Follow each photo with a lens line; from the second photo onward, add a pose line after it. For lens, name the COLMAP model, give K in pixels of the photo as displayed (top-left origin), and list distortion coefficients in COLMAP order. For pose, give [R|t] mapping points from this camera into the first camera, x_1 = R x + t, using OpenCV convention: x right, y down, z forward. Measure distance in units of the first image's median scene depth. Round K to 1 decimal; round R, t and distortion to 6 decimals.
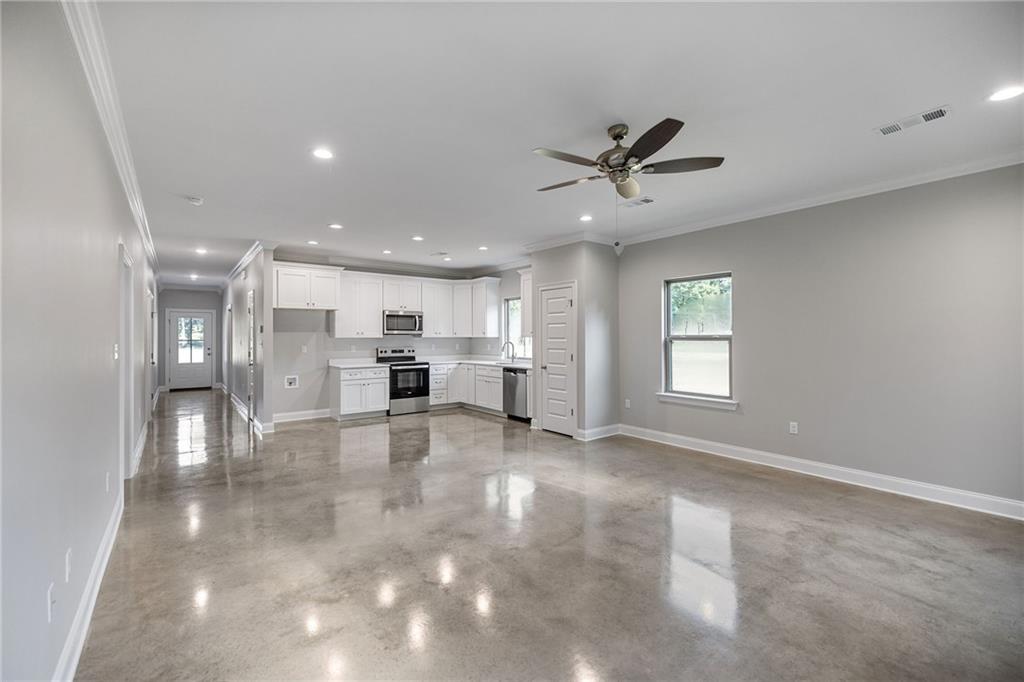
lens RADIAL K [[434.9, 0, 515.7], [0, 434.9, 332.3], [0, 0, 1]] dist [-0.001999, -0.000192]
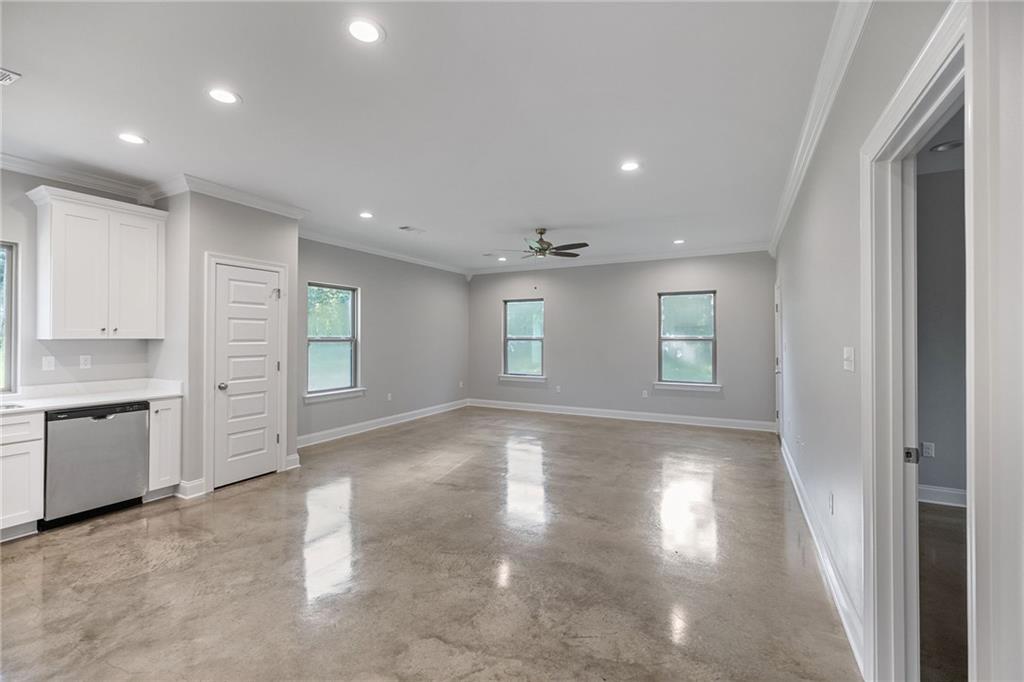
lens RADIAL K [[435.7, 0, 502.5], [0, 435.7, 333.9], [0, 0, 1]] dist [-0.000756, 0.000057]
pose [[-0.394702, 0.011742, 0.918734, -0.780765], [-0.007858, 0.999839, -0.016155, 0.012371], [-0.918776, -0.013596, -0.394546, 1.023797]]
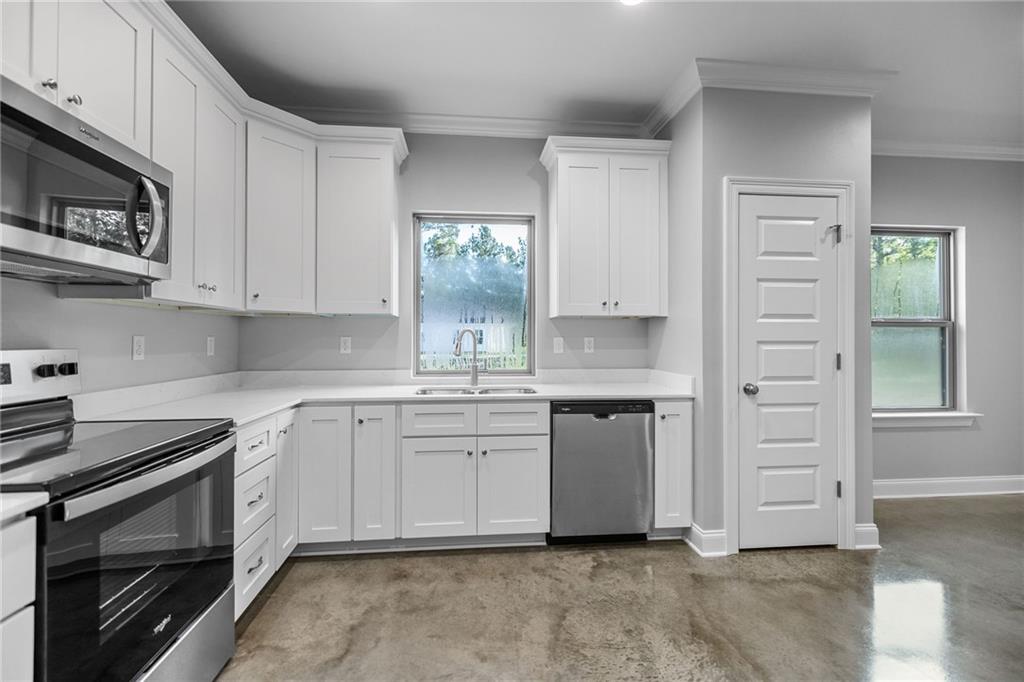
lens RADIAL K [[435.7, 0, 502.5], [0, 435.7, 333.9], [0, 0, 1]] dist [-0.000756, 0.000057]
pose [[0.539935, 0.012481, 0.841614, -0.446976], [-0.011866, 0.999904, -0.007215, 0.041023], [-0.841623, -0.006091, 0.540031, 1.137795]]
